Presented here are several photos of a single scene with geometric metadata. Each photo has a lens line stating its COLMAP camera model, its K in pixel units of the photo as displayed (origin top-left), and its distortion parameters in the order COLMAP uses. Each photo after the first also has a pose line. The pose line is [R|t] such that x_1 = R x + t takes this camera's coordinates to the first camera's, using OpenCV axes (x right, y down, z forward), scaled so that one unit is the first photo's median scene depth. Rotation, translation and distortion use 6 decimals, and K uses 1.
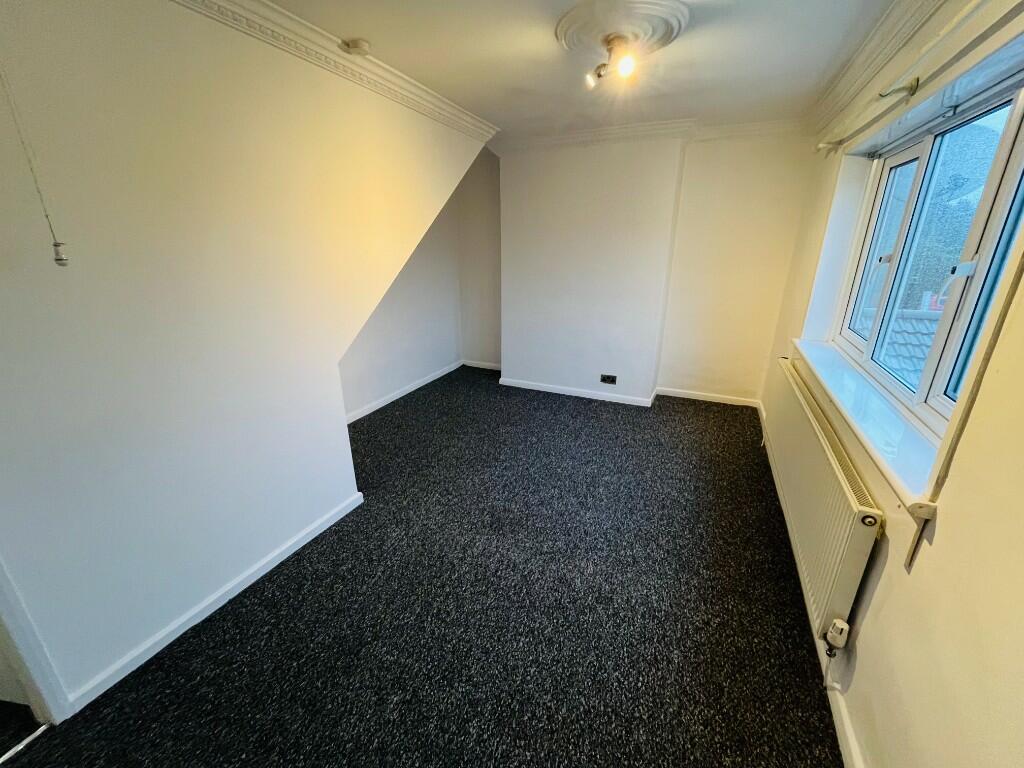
lens RADIAL K [[415.1, 0, 510.5], [0, 415.1, 383.0], [0, 0, 1]] dist [-0.003737, -0.000546]
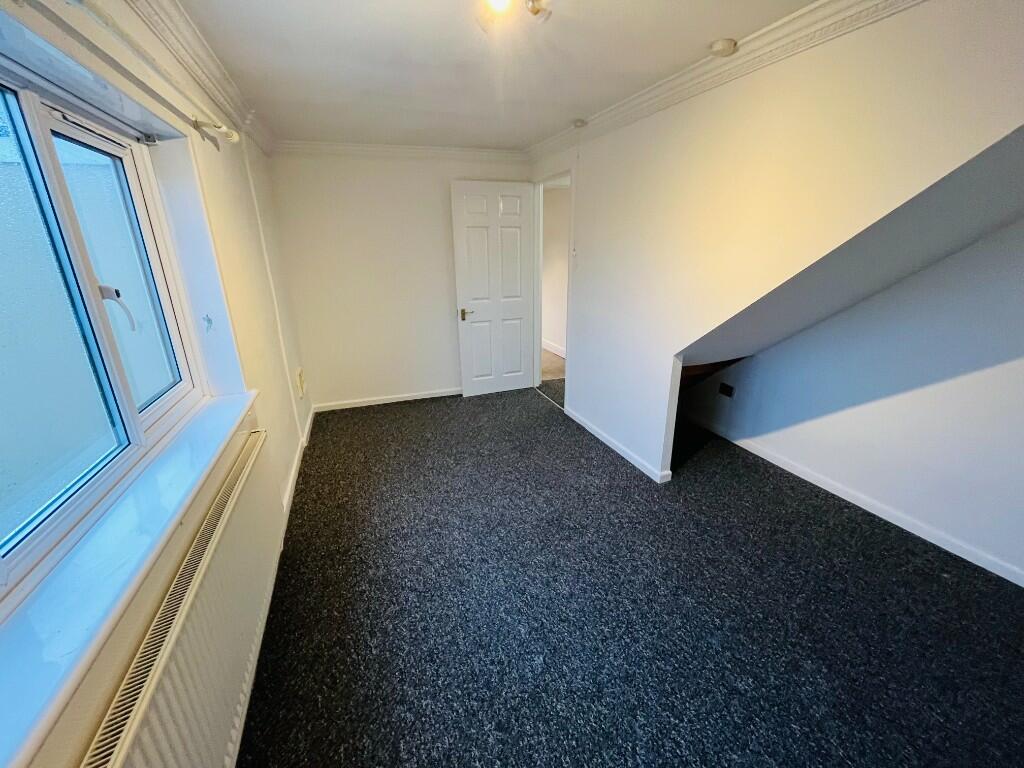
lens RADIAL K [[415.1, 0, 510.5], [0, 415.1, 383.0], [0, 0, 1]] dist [-0.003737, -0.000546]
pose [[-0.695845, 0.235321, -0.678546, 0.738528], [-0.215923, 0.832538, 0.510154, -0.504893], [0.684965, 0.501502, -0.528506, 1.433563]]
